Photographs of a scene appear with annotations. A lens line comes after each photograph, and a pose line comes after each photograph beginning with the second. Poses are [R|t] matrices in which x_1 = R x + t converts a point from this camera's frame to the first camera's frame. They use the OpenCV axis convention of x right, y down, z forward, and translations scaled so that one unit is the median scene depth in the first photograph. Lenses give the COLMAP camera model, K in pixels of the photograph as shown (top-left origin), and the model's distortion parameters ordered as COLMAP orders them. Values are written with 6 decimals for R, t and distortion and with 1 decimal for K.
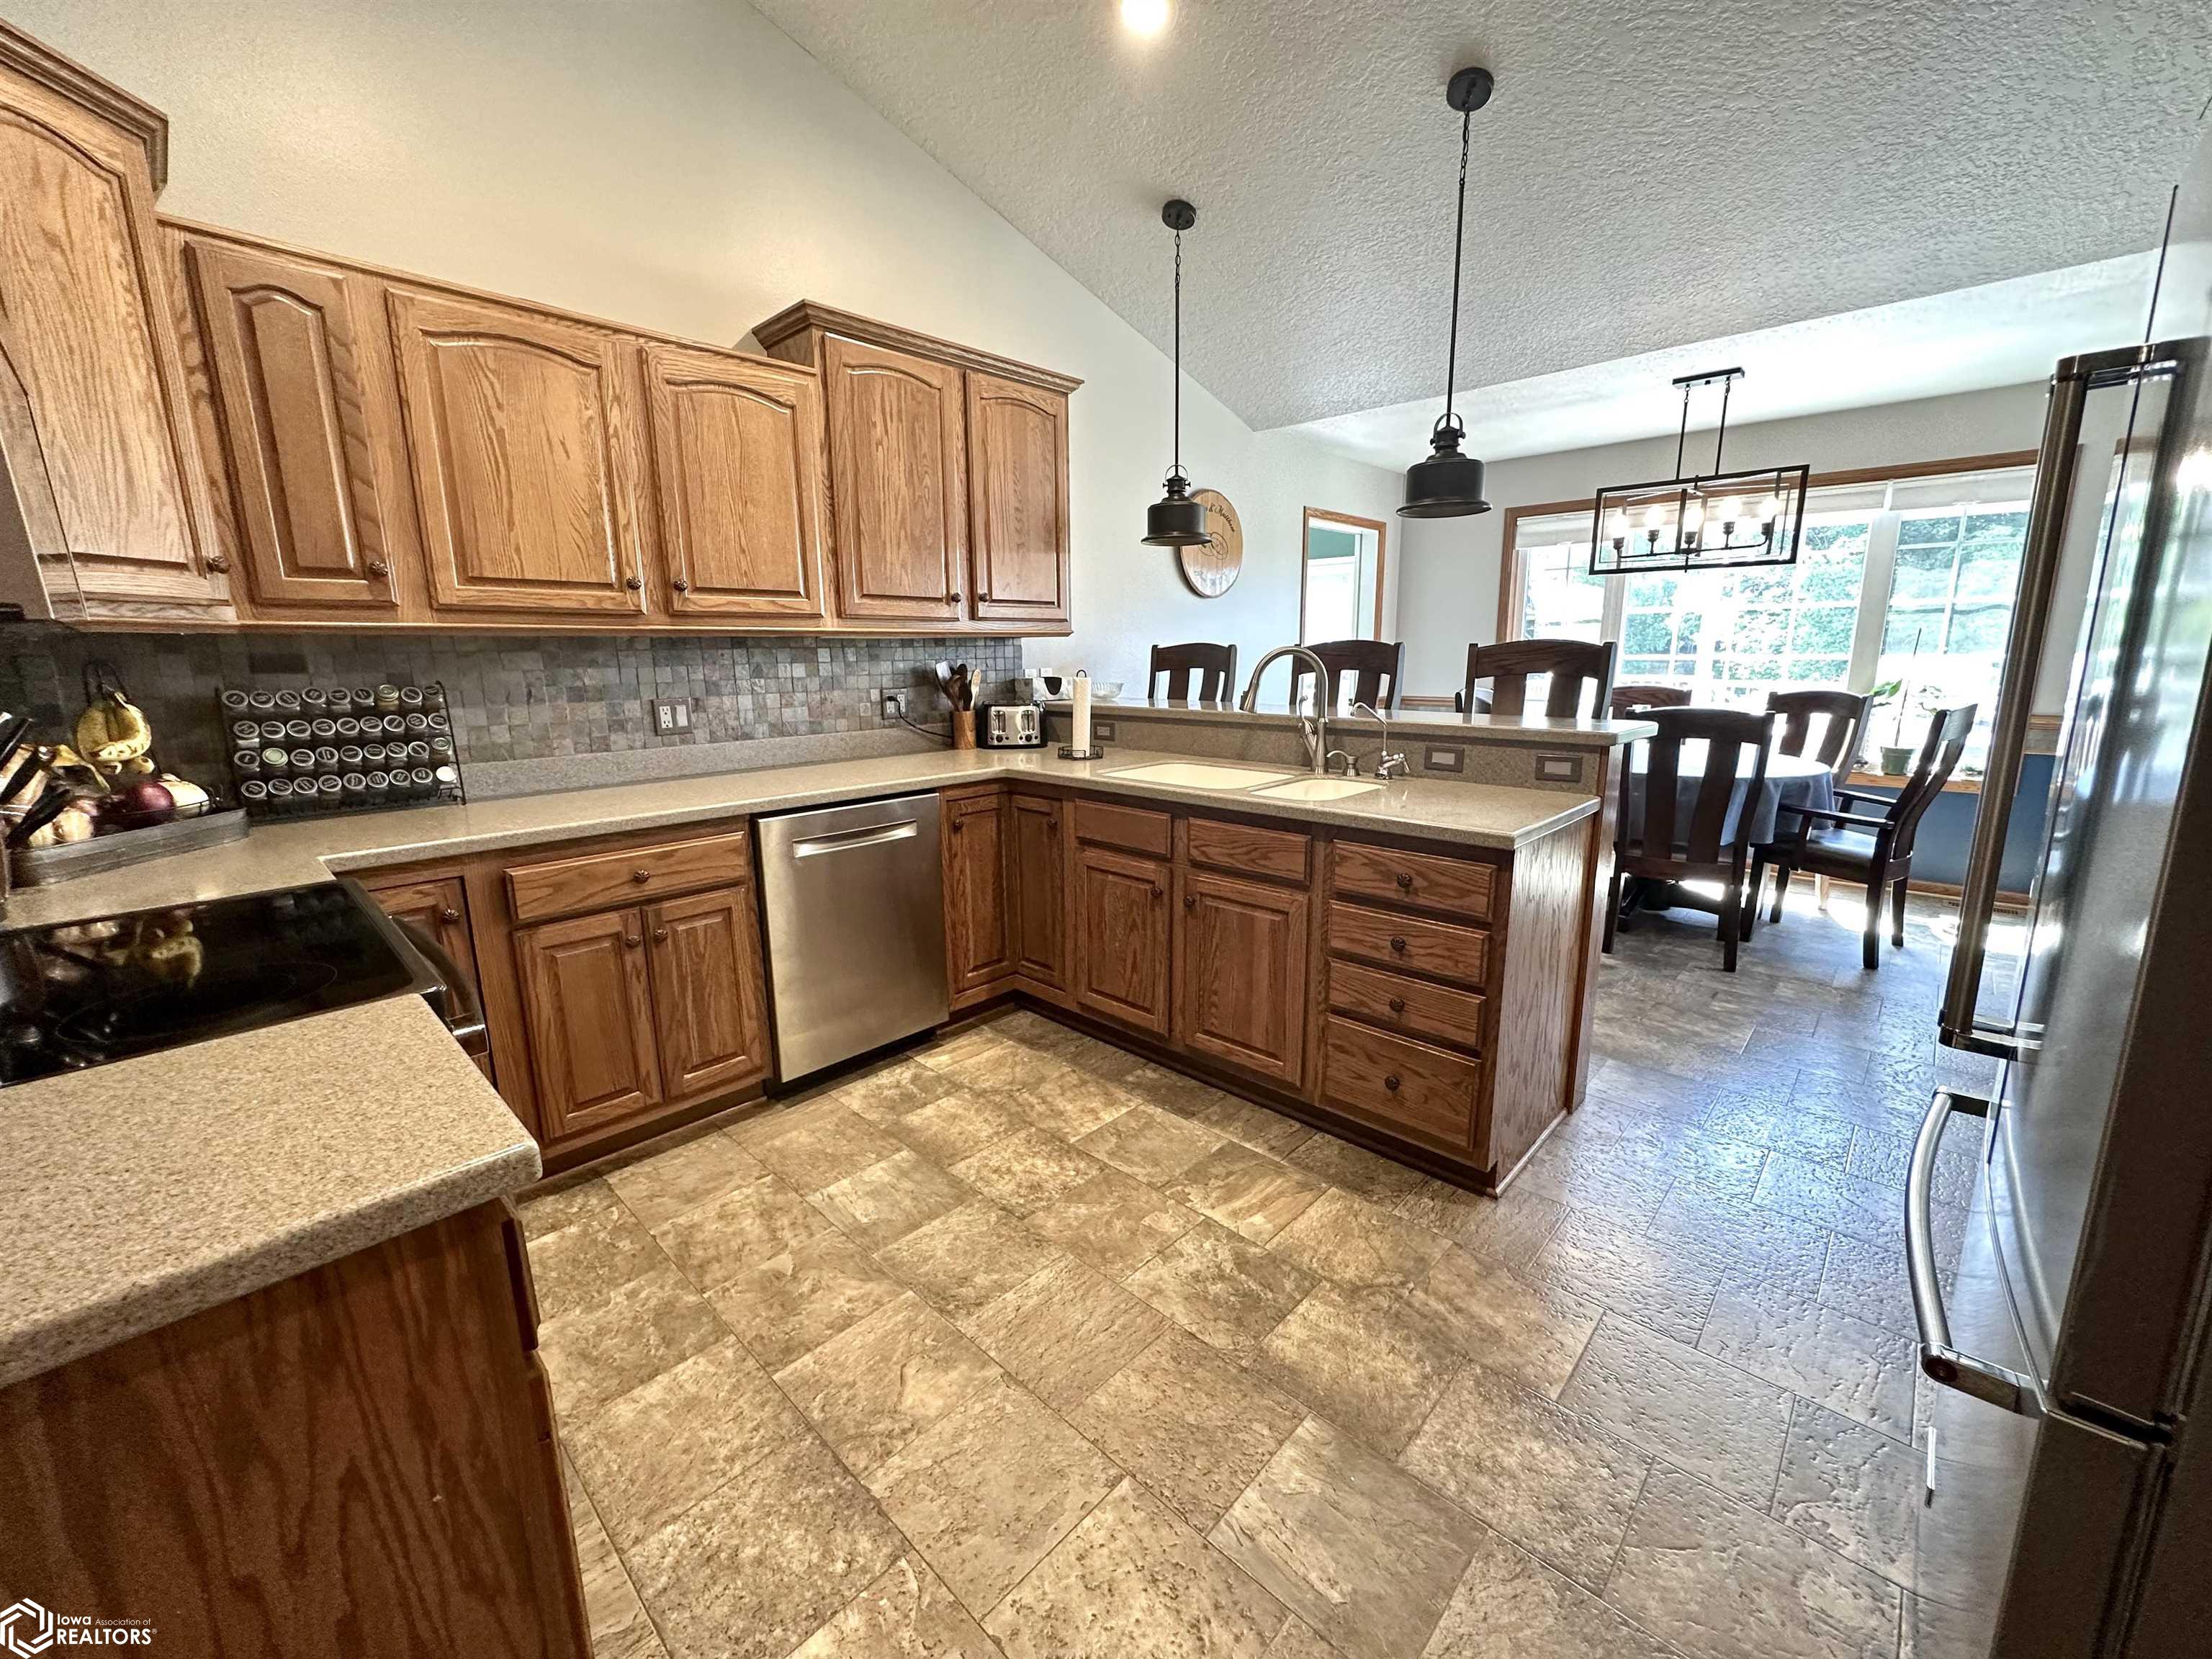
lens RADIAL K [[882.2, 0, 1108.8], [0, 882.2, 831.0], [0, 0, 1]] dist [-0.005625, 0.001057]
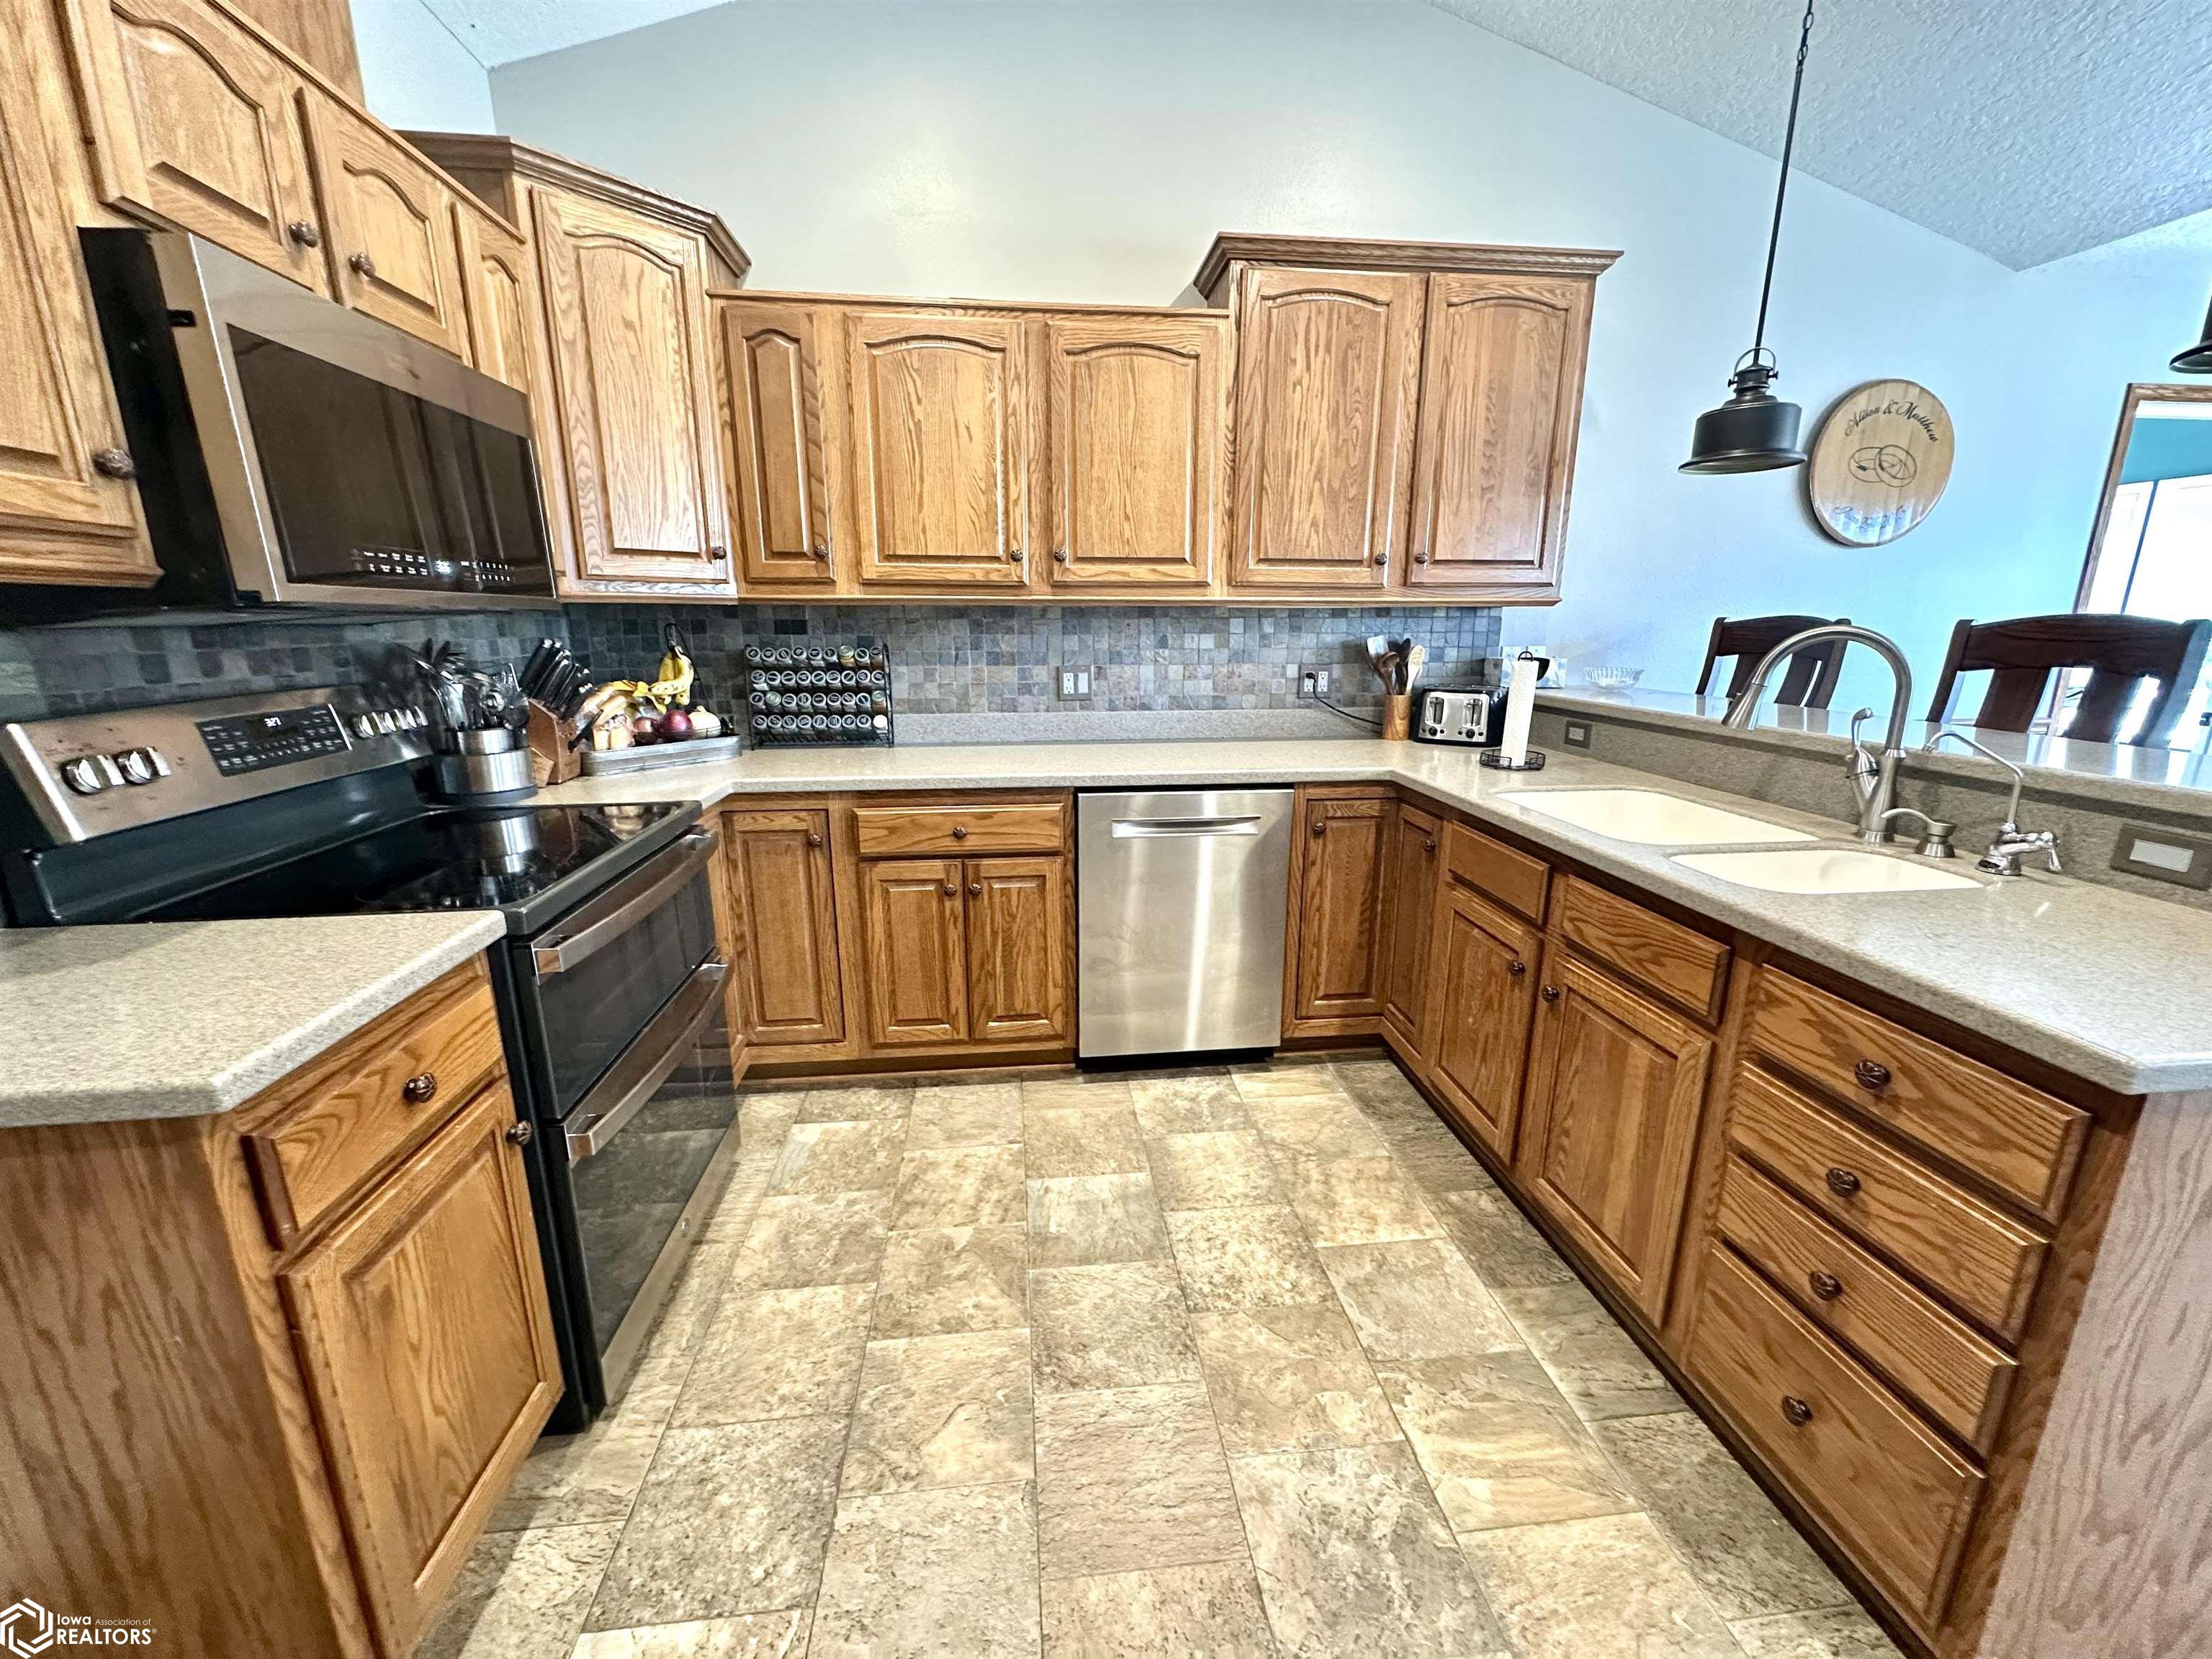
lens RADIAL K [[882.2, 0, 1099.3], [0, 882.2, 830.9], [0, 0, 1]] dist [-0.005625, 0.001057]
pose [[0.762786, 0.161298, -0.626211, 0.229610], [-0.137854, 0.986692, 0.086231, -0.056200], [0.631786, 0.020550, 0.774870, 0.231739]]
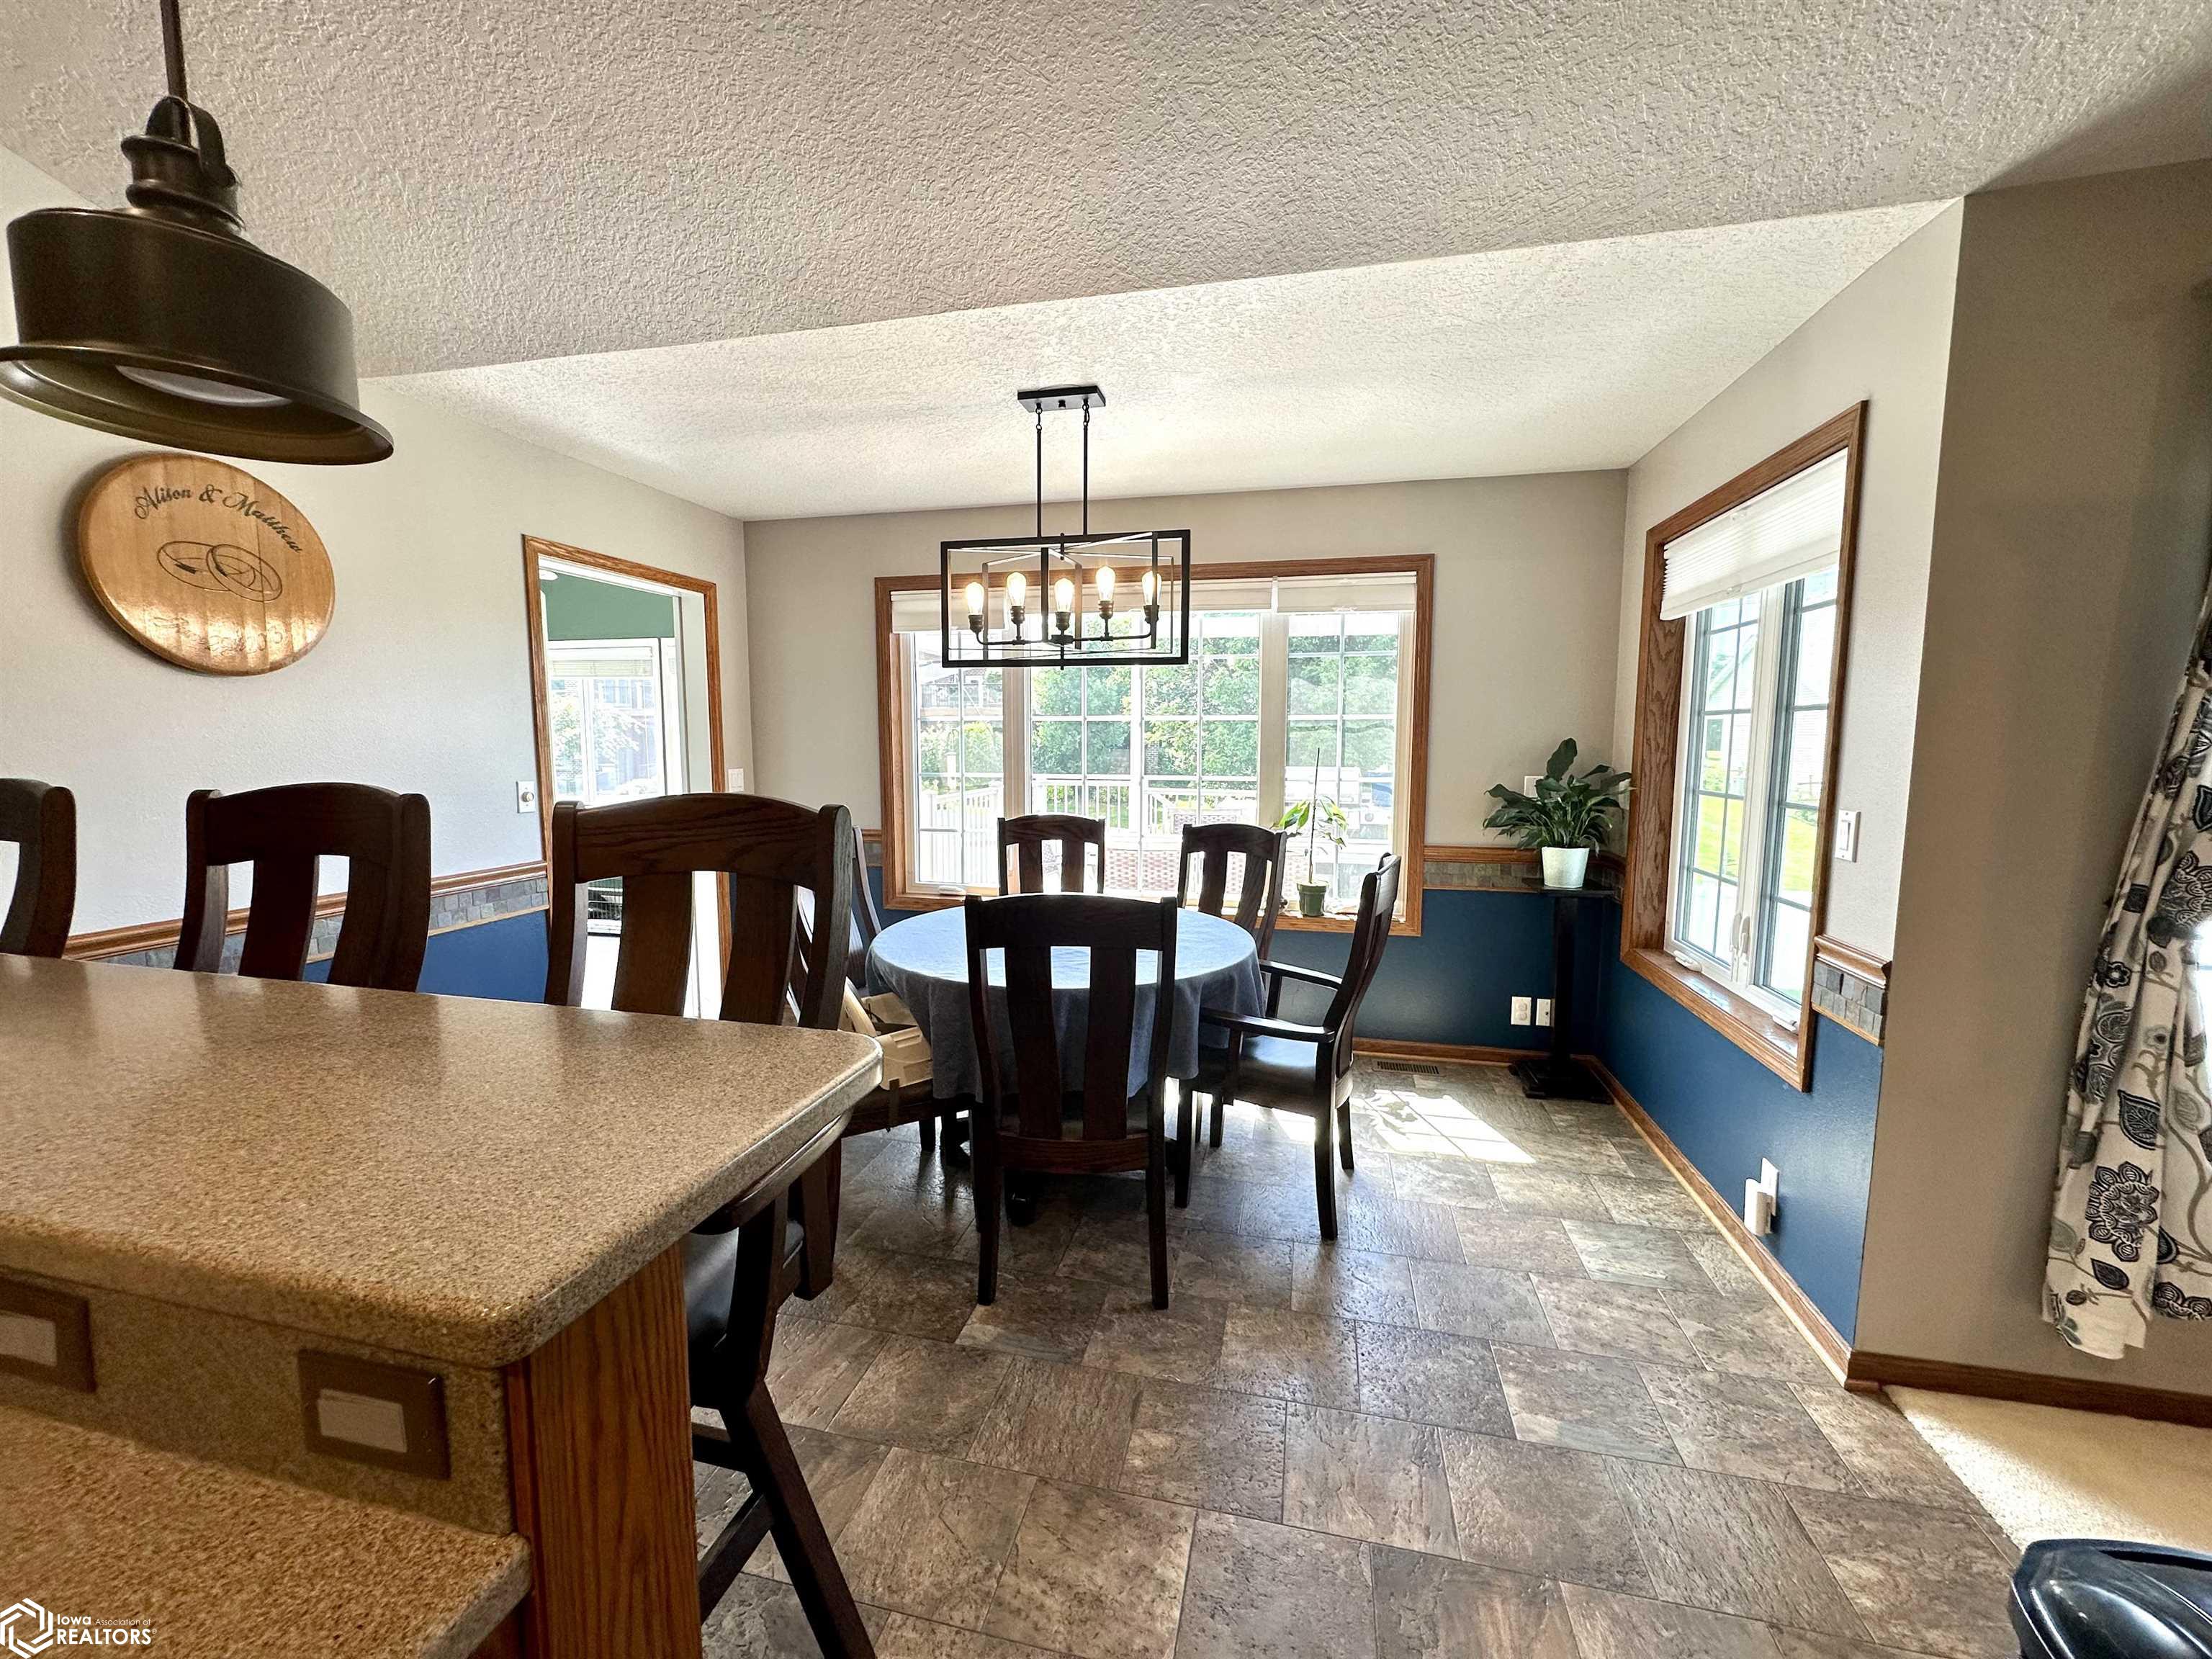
lens RADIAL K [[882.2, 0, 1100.4], [0, 882.2, 828.5], [0, 0, 1]] dist [-0.005625, 0.001057]
pose [[0.866563, -0.038479, 0.497582, 0.711723], [0.089252, 0.992899, -0.078654, -0.239727], [-0.491022, 0.112569, 0.863844, 0.855444]]
